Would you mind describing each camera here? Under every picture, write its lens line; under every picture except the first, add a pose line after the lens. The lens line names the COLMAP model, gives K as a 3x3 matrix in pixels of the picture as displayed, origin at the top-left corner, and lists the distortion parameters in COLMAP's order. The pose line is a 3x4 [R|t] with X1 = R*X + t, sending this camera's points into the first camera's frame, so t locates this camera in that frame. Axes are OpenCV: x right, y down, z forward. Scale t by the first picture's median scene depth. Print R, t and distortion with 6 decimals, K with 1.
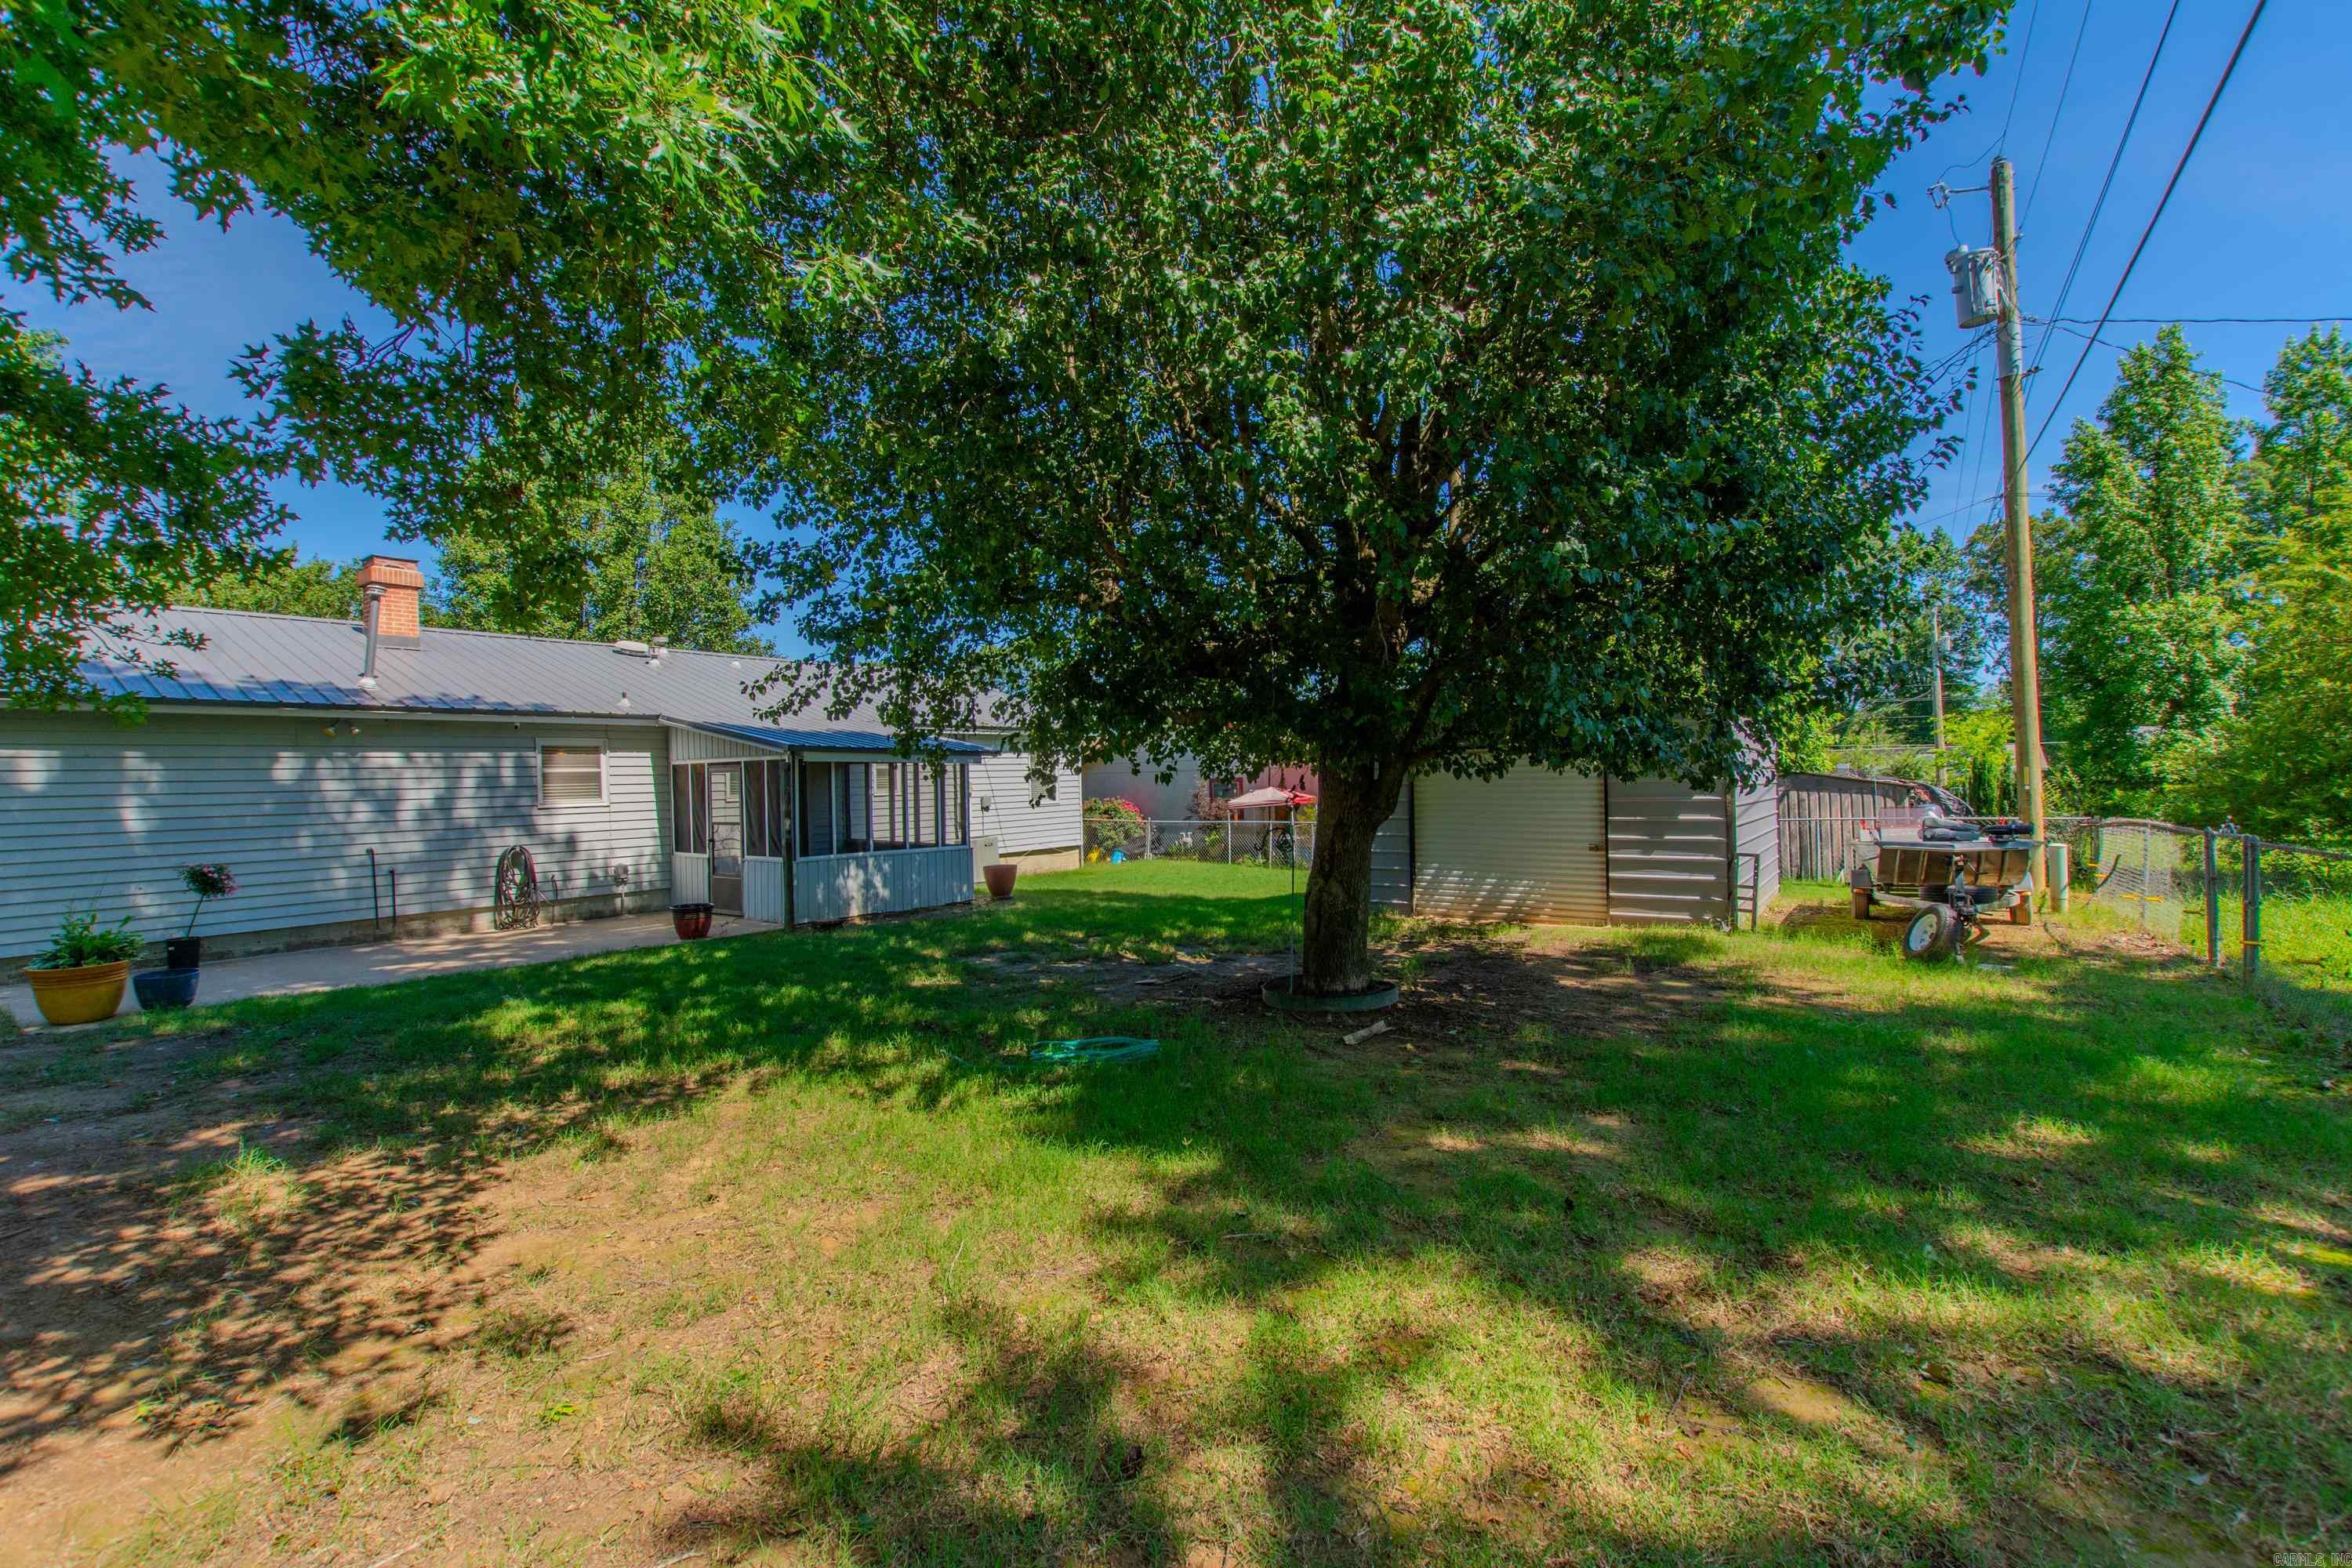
lens RADIAL K [[1024.2, 0, 1176.0], [0, 1024.2, 784.0], [0, 0, 1]] dist [-0.001428, -0.000734]
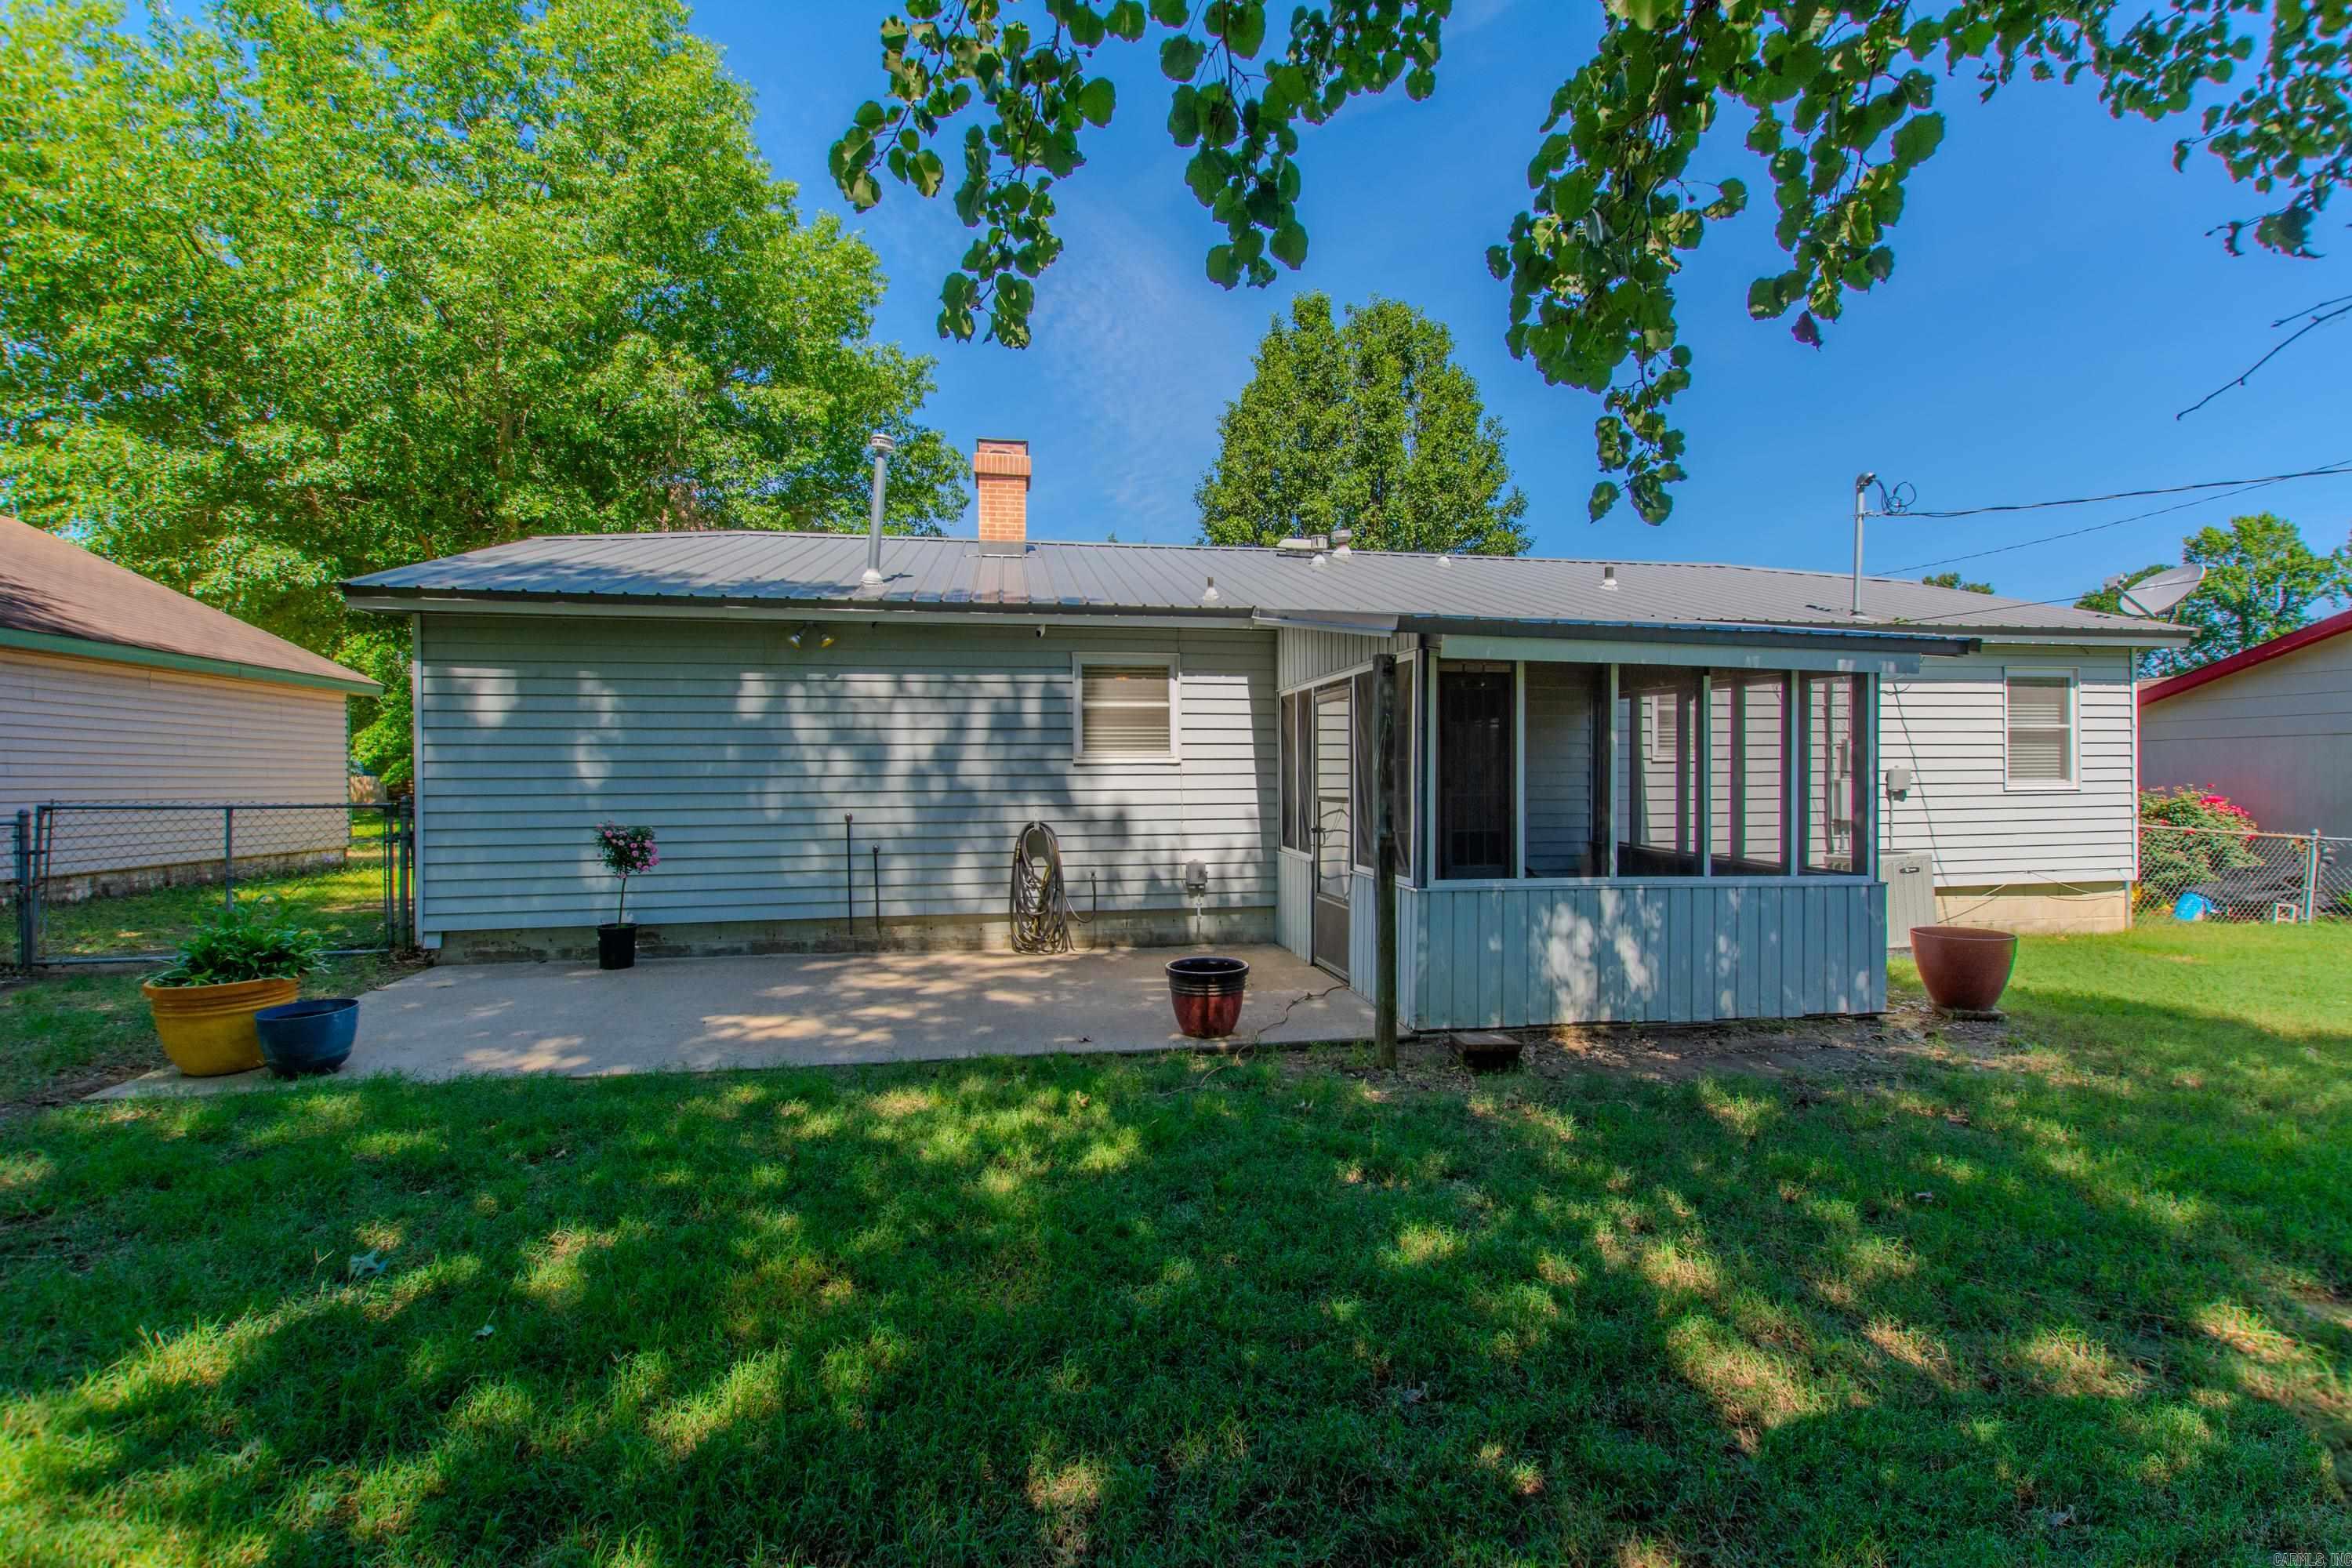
lens RADIAL K [[1024.2, 0, 1176.0], [0, 1024.2, 784.0], [0, 0, 1]] dist [-0.001428, -0.000734]
pose [[0.722287, 0.025097, -0.691137, -0.140047], [-0.016953, 0.999684, 0.018585, 0.023044], [0.691385, -0.001707, 0.722484, 0.582166]]
